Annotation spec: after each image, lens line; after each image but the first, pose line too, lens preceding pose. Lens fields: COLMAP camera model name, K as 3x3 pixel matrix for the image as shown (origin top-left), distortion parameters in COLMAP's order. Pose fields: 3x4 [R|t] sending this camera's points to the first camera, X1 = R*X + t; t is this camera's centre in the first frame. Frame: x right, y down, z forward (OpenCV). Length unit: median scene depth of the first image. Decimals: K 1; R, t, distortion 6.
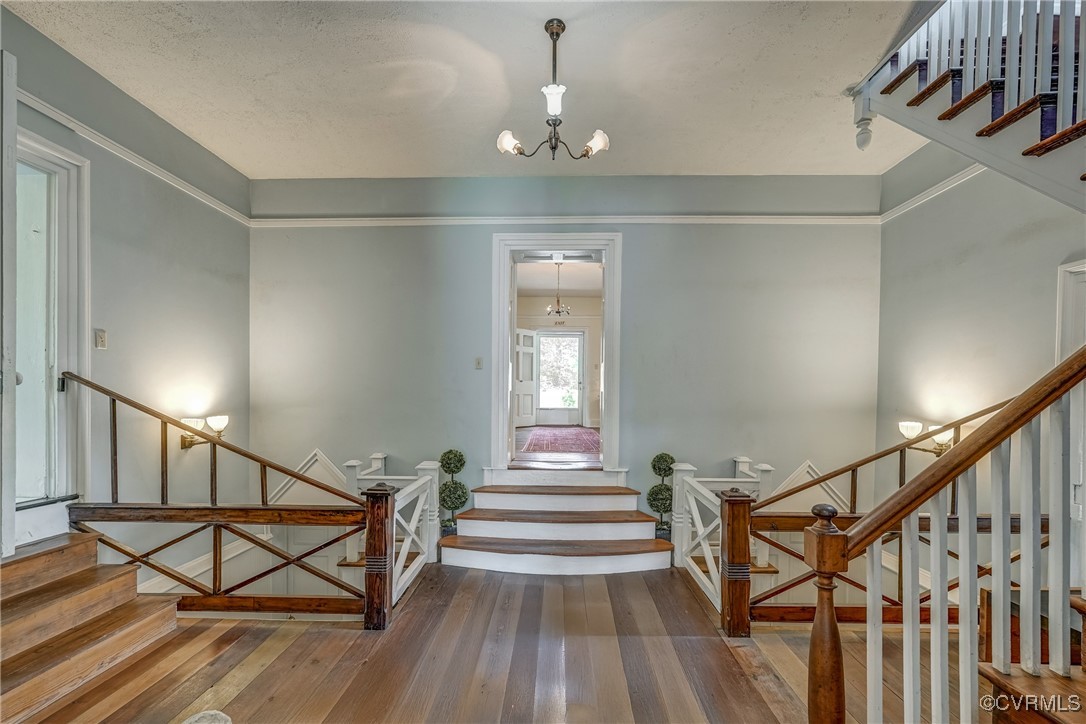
lens RADIAL K [[484.5, 0, 544.7], [0, 484.5, 398.3], [0, 0, 1]] dist [-0.012402, 0.008721]
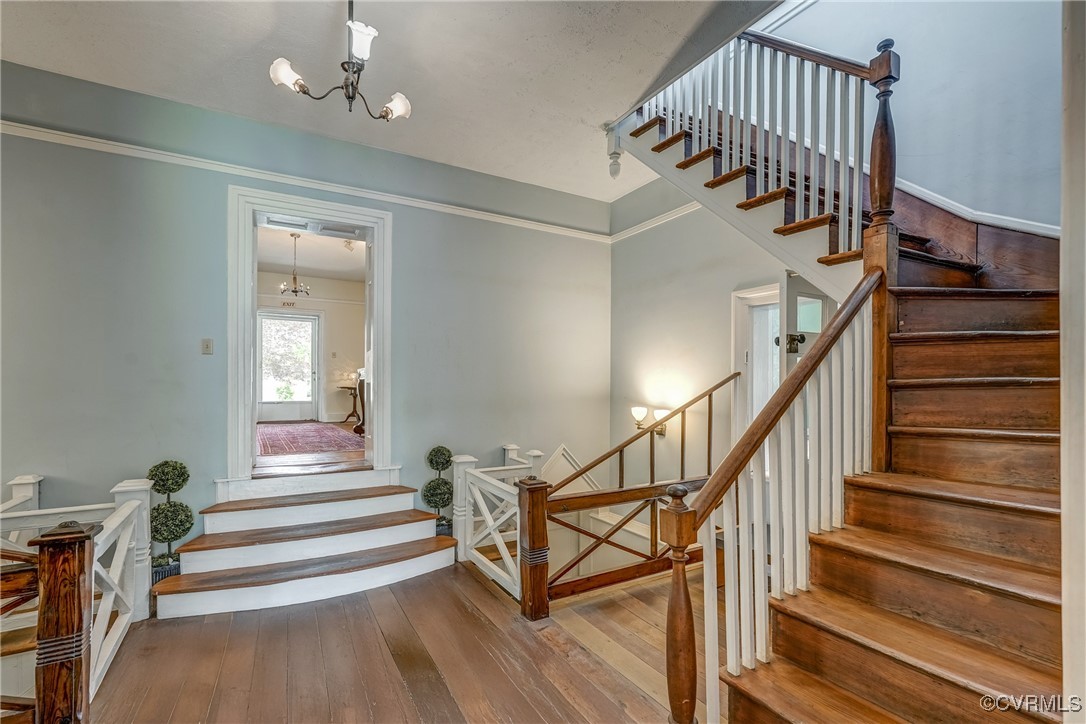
lens RADIAL K [[484.5, 0, 547.6], [0, 484.5, 383.5], [0, 0, 1]] dist [-0.012402, 0.008721]
pose [[0.856249, -0.002133, 0.516558, -0.096338], [0.007980, 0.999927, -0.009100, -0.002682], [-0.516501, 0.011914, 0.856204, 0.075566]]
